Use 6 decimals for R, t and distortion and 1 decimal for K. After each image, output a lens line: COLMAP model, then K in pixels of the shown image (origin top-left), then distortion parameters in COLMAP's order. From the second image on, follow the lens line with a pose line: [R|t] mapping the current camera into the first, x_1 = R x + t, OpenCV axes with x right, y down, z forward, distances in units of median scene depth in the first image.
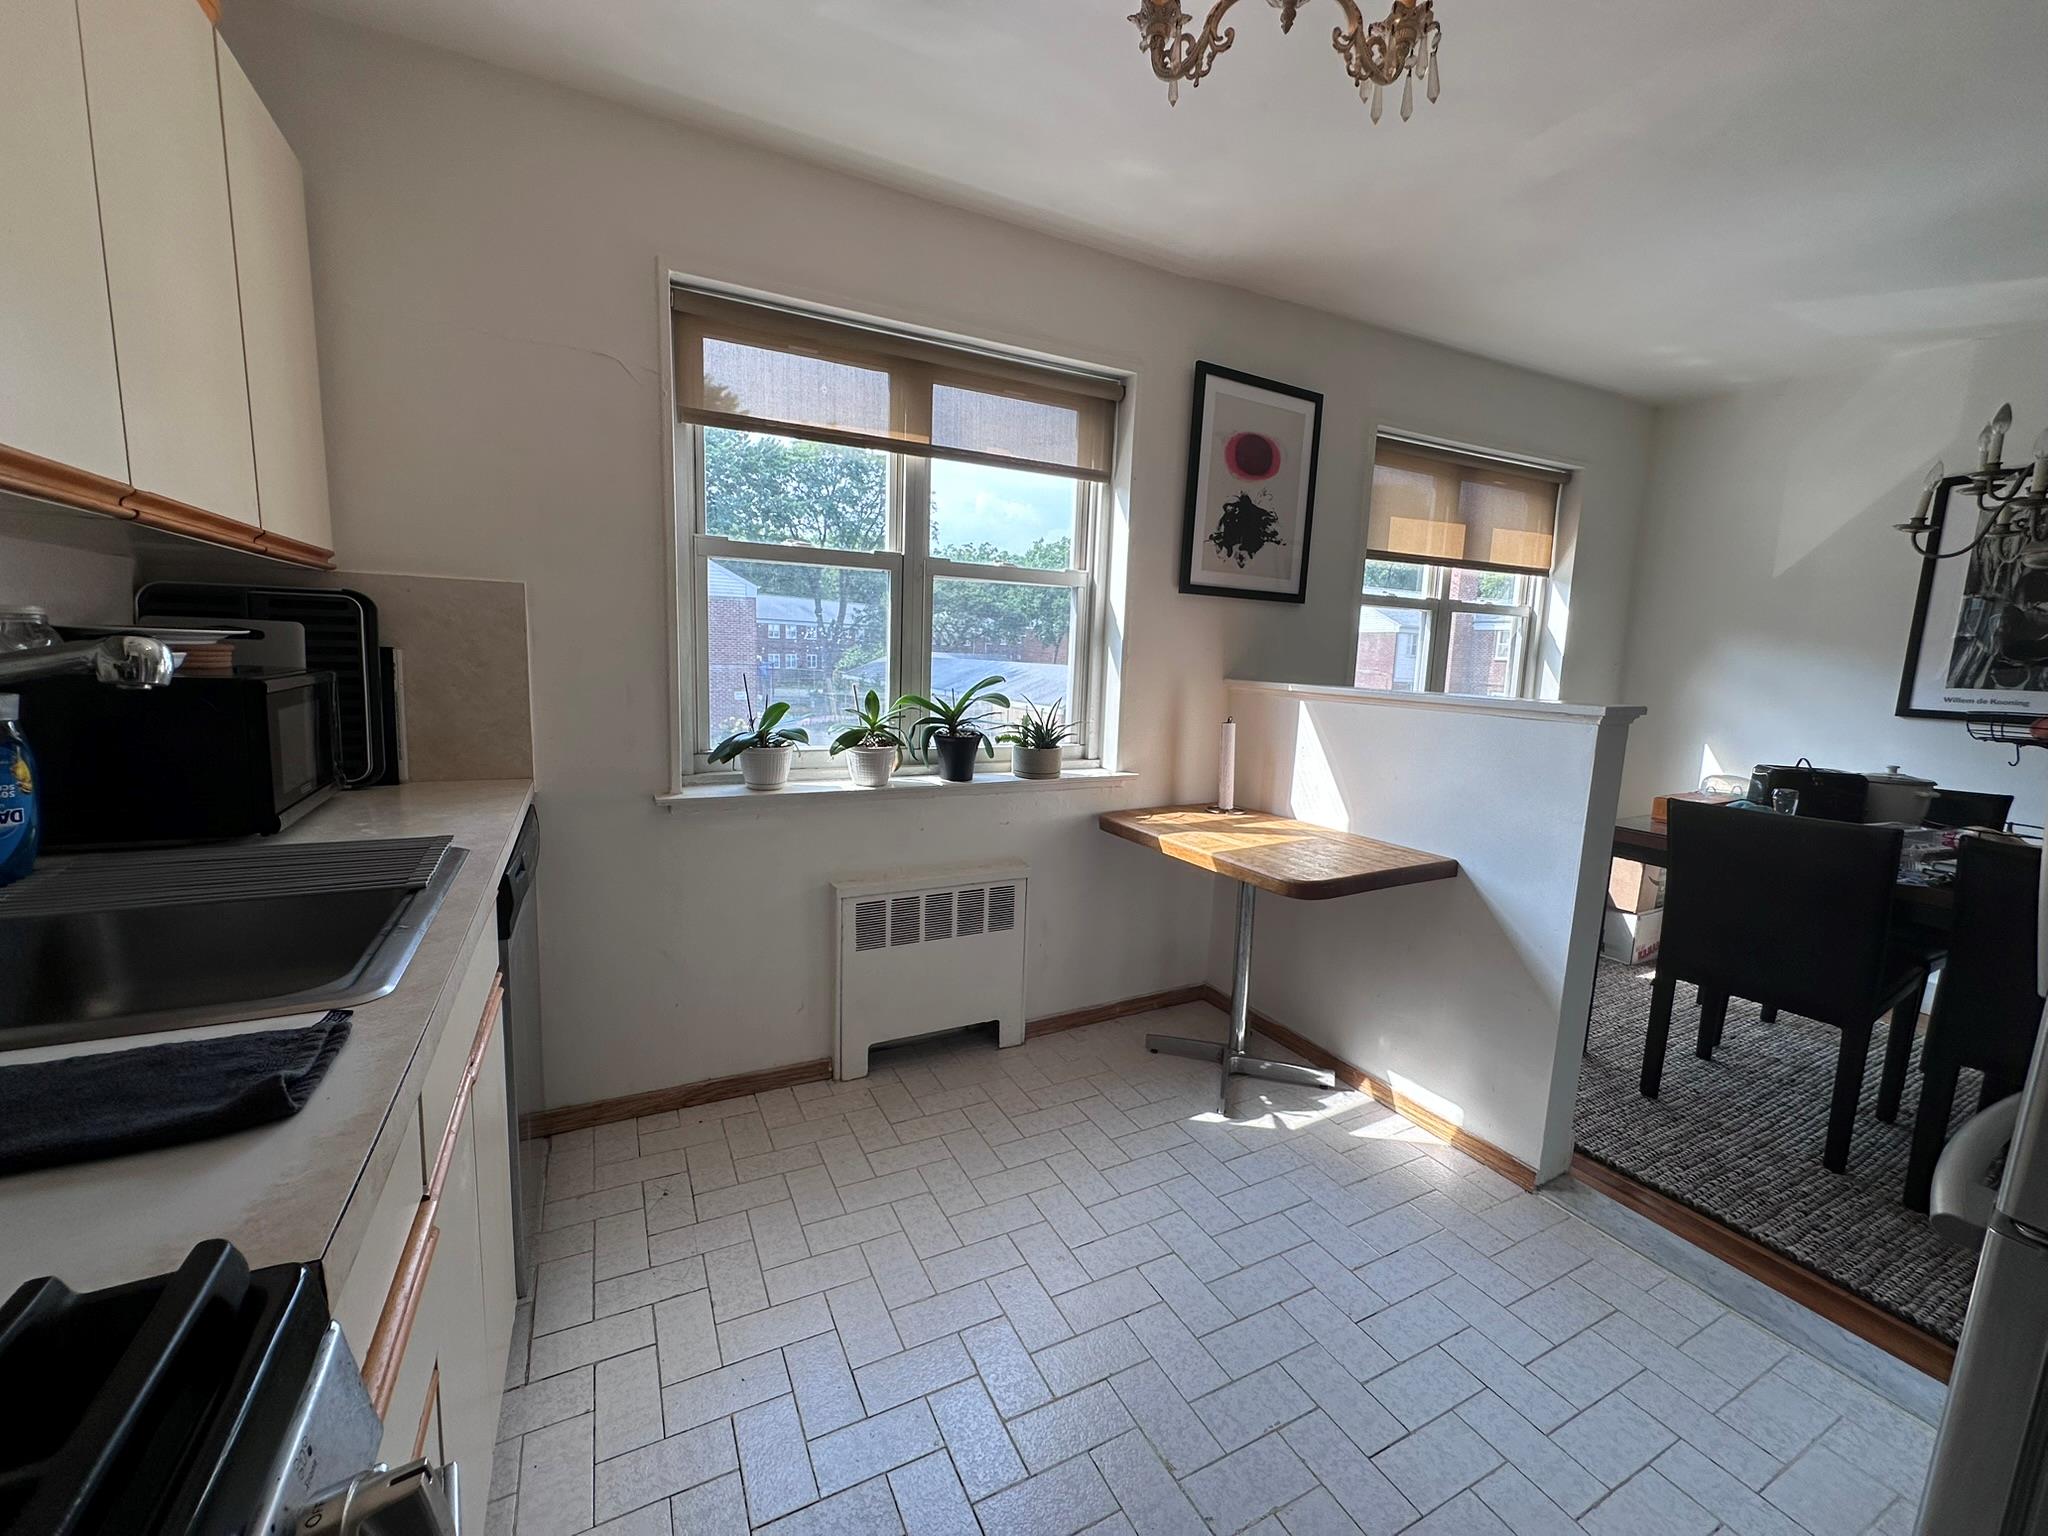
lens RADIAL K [[822.3, 0, 1023.3], [0, 822.3, 770.3], [0, 0, 1]] dist [-0.003846, 0.000950]
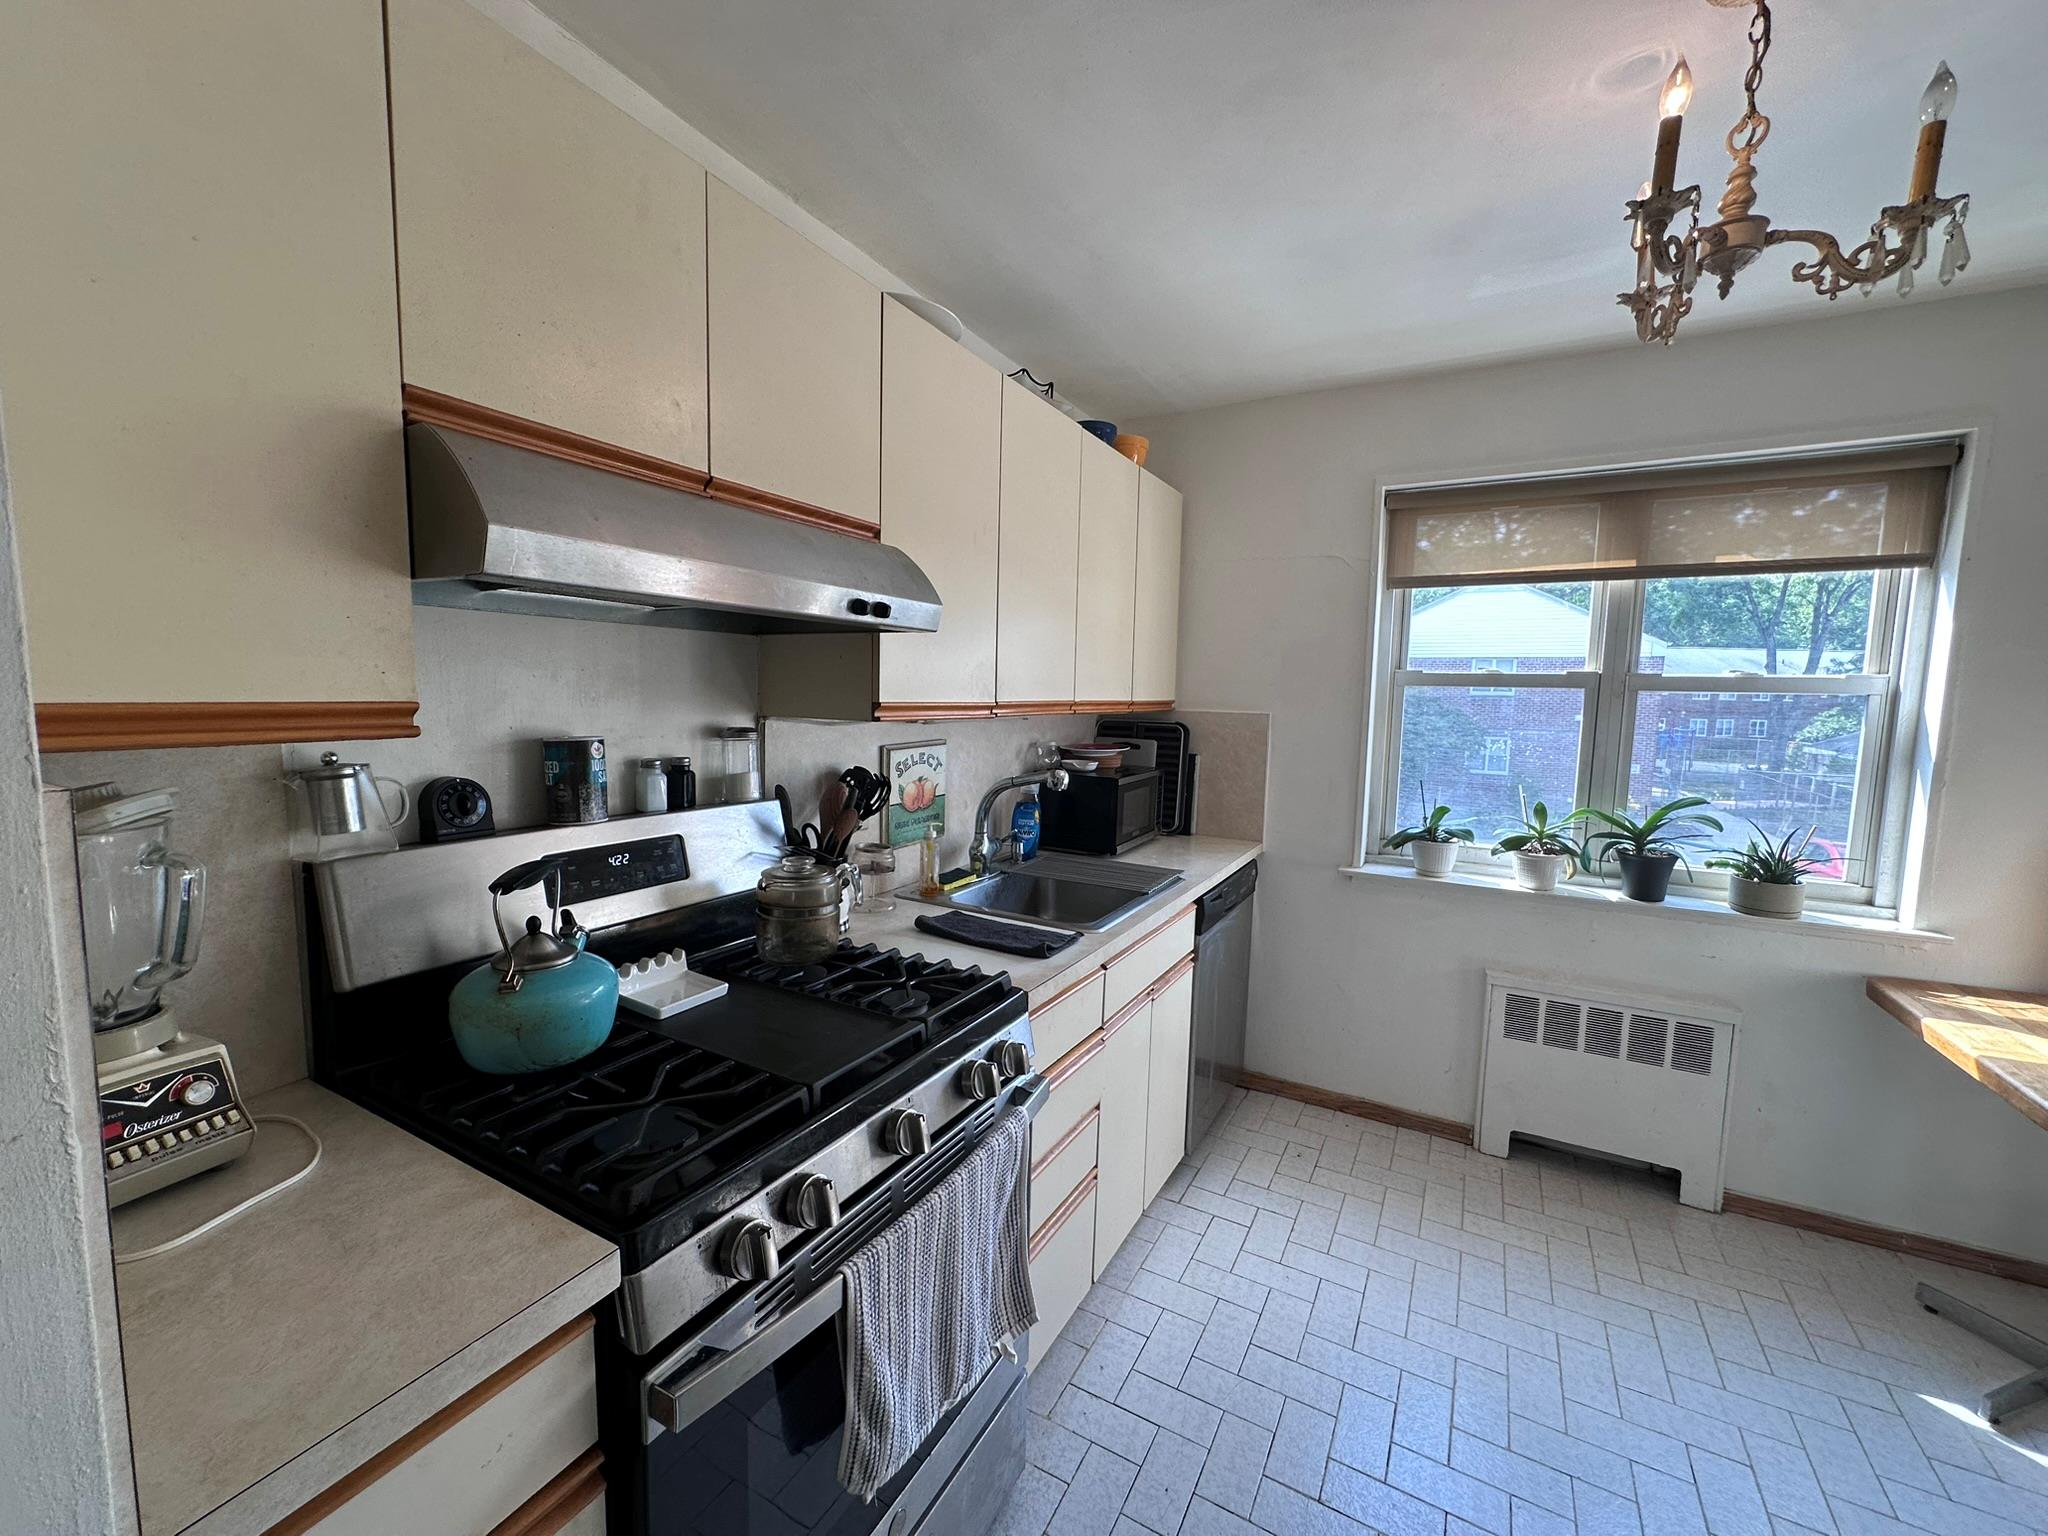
lens RADIAL K [[822.3, 0, 1023.3], [0, 822.3, 770.3], [0, 0, 1]] dist [-0.003846, 0.000950]
pose [[0.551047, 0.059039, -0.832383, 0.321008], [-0.121143, 0.992587, -0.009797, -0.042095], [0.825634, 0.106236, 0.554114, -0.162436]]
